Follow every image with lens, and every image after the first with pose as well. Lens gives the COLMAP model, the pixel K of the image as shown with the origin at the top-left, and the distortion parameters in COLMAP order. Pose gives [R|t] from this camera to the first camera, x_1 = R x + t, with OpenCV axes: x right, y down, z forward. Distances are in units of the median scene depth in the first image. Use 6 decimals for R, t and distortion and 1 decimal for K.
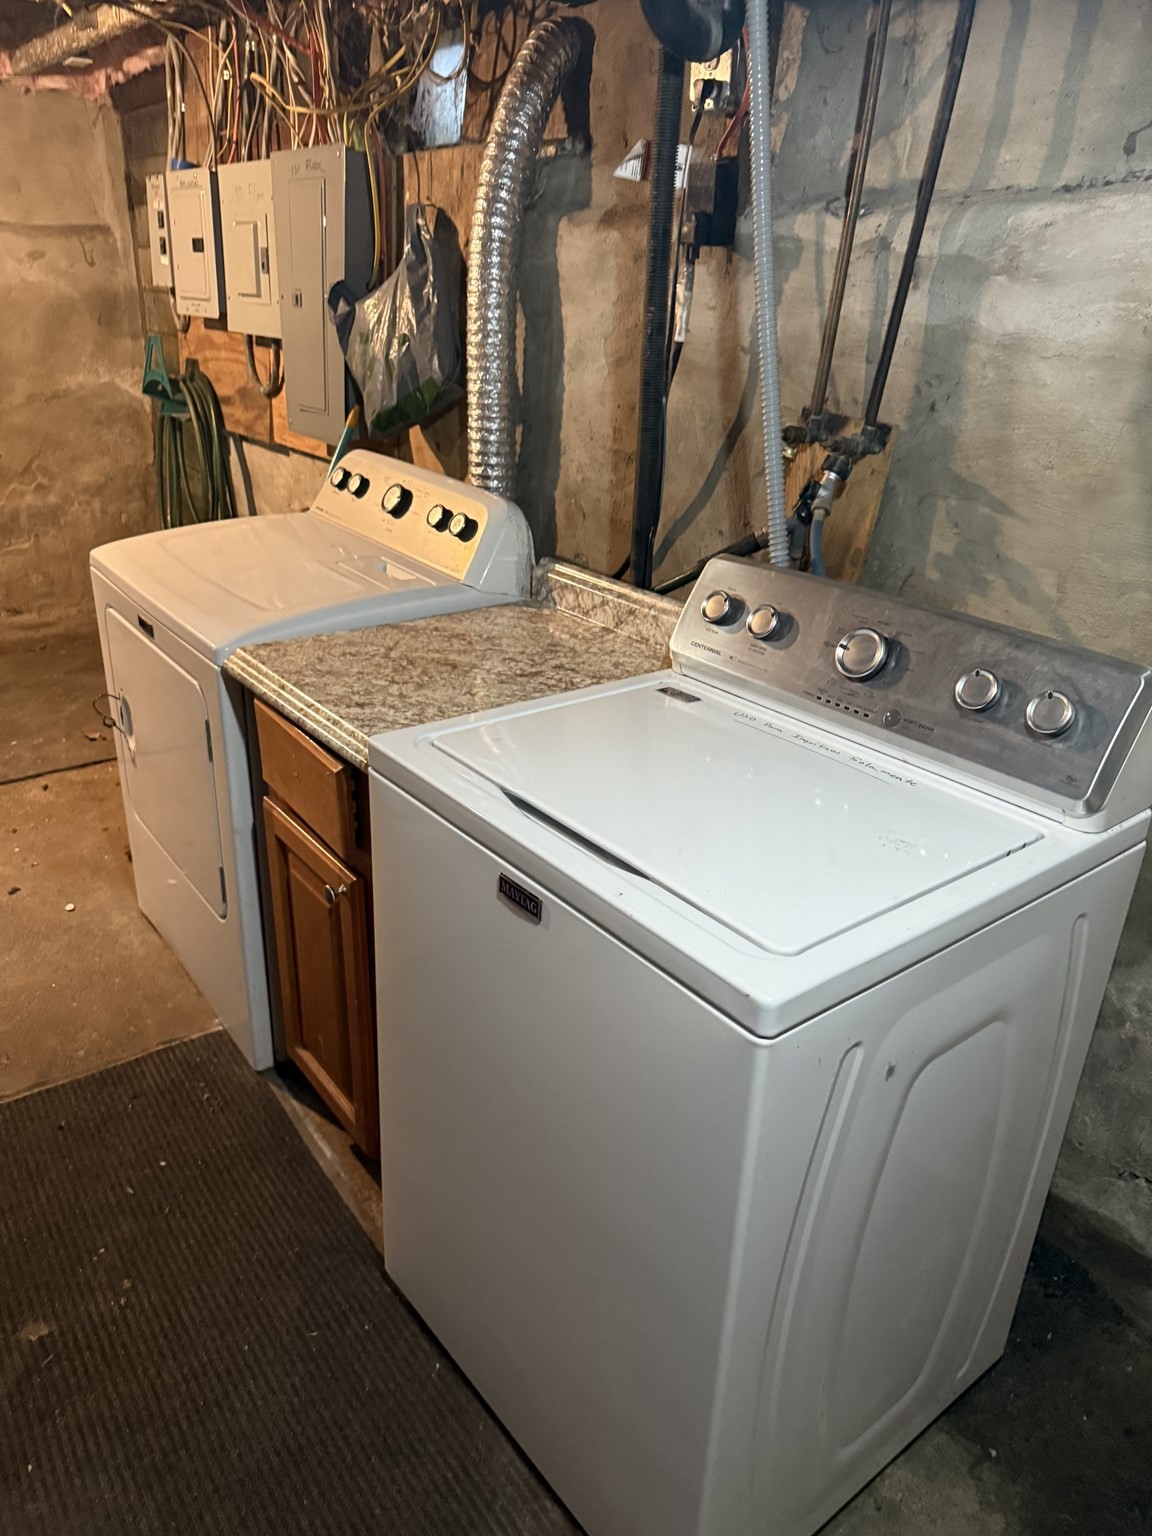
lens RADIAL K [[1089.6, 0, 576.9], [0, 1089.6, 772.8], [0, 0, 1]] dist [-0.012154, 0.001853]
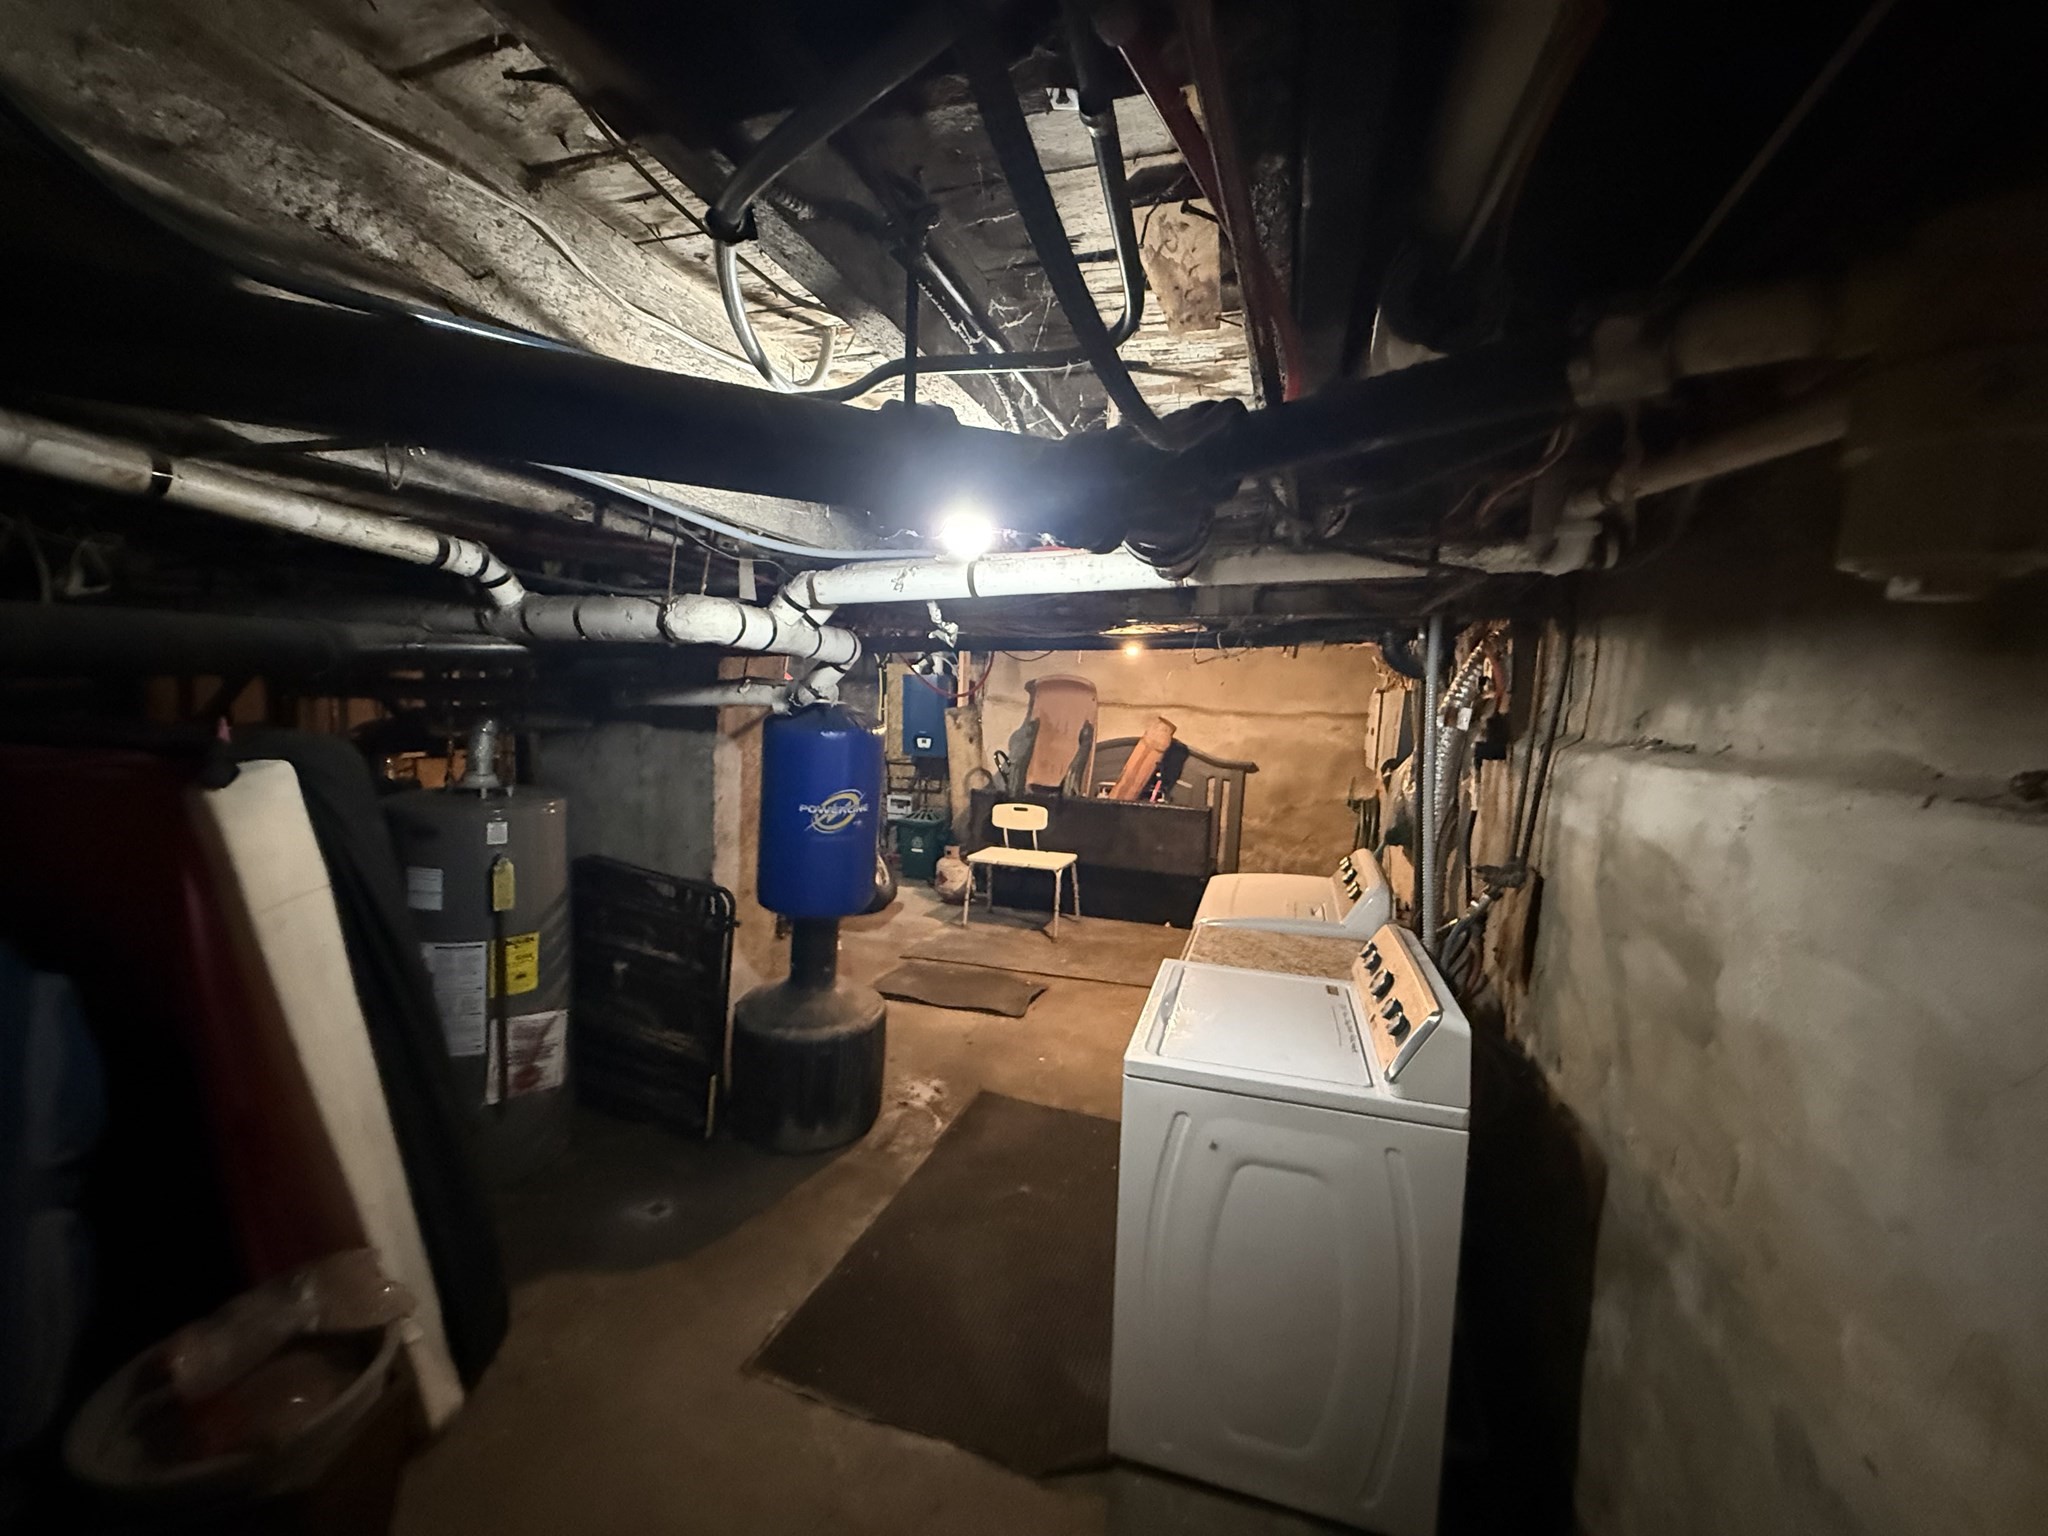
lens RADIAL K [[817.8, 0, 1033.6], [0, 817.8, 770.2], [0, 0, 1]] dist [0.002497, -0.000622]
pose [[0.575273, 0.054815, -0.816123, 0.613690], [-0.340376, 0.923305, -0.177912, 0.002406], [0.743778, 0.380137, 0.549809, -0.188122]]
